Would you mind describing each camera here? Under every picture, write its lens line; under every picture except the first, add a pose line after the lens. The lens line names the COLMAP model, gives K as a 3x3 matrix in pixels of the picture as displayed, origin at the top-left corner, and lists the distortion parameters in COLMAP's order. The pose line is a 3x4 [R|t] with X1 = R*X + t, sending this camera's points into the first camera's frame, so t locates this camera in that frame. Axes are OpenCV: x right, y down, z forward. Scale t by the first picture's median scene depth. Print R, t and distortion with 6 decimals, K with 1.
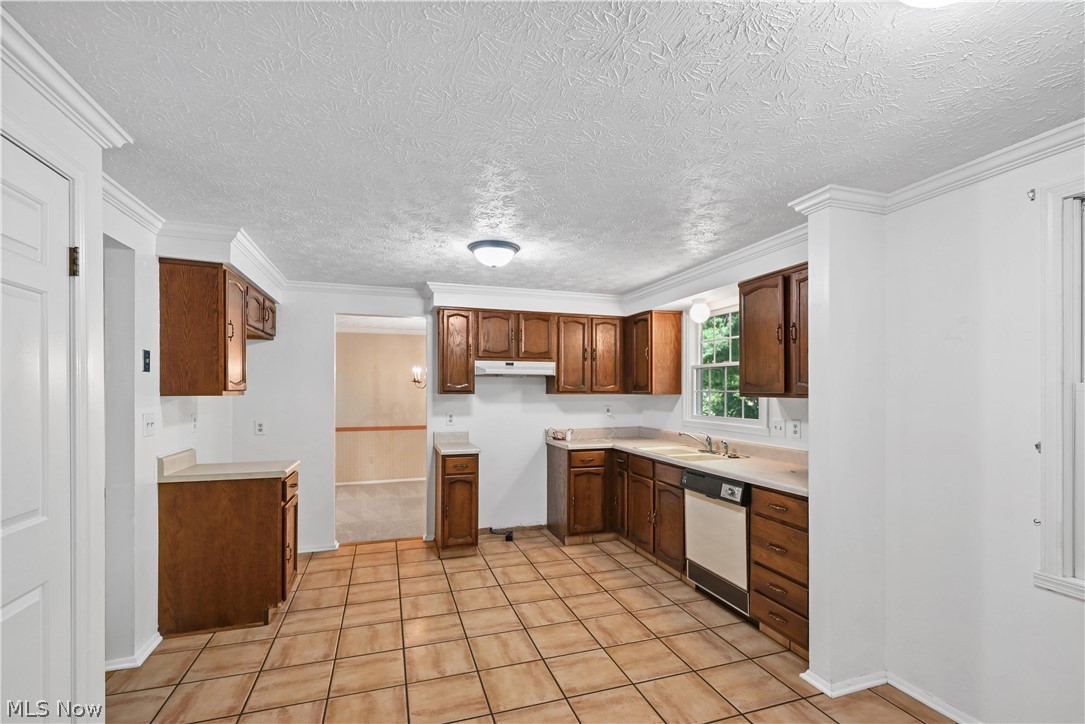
lens RADIAL K [[486.3, 0, 551.2], [0, 486.3, 393.1], [0, 0, 1]] dist [-0.000264, 0.000054]
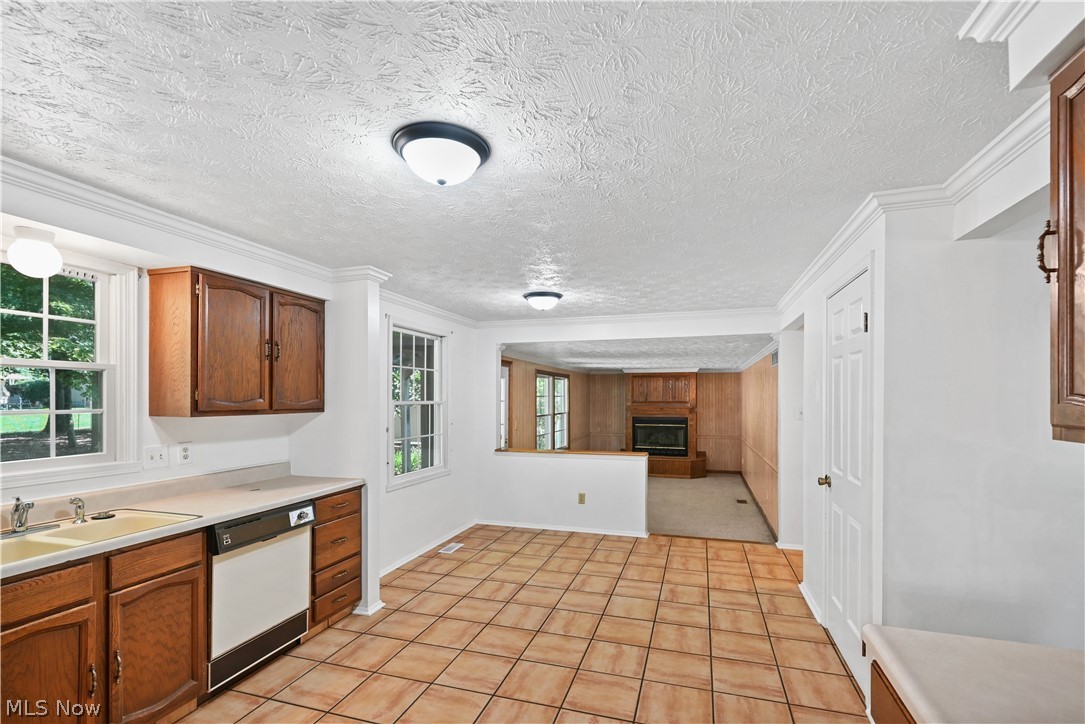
lens RADIAL K [[486.3, 0, 551.2], [0, 486.3, 393.1], [0, 0, 1]] dist [-0.000264, 0.000054]
pose [[-0.811637, 0.004412, 0.584145, -0.591708], [0.002463, 0.999988, -0.004131, -0.029712], [-0.584156, -0.001914, -0.811639, 1.525502]]
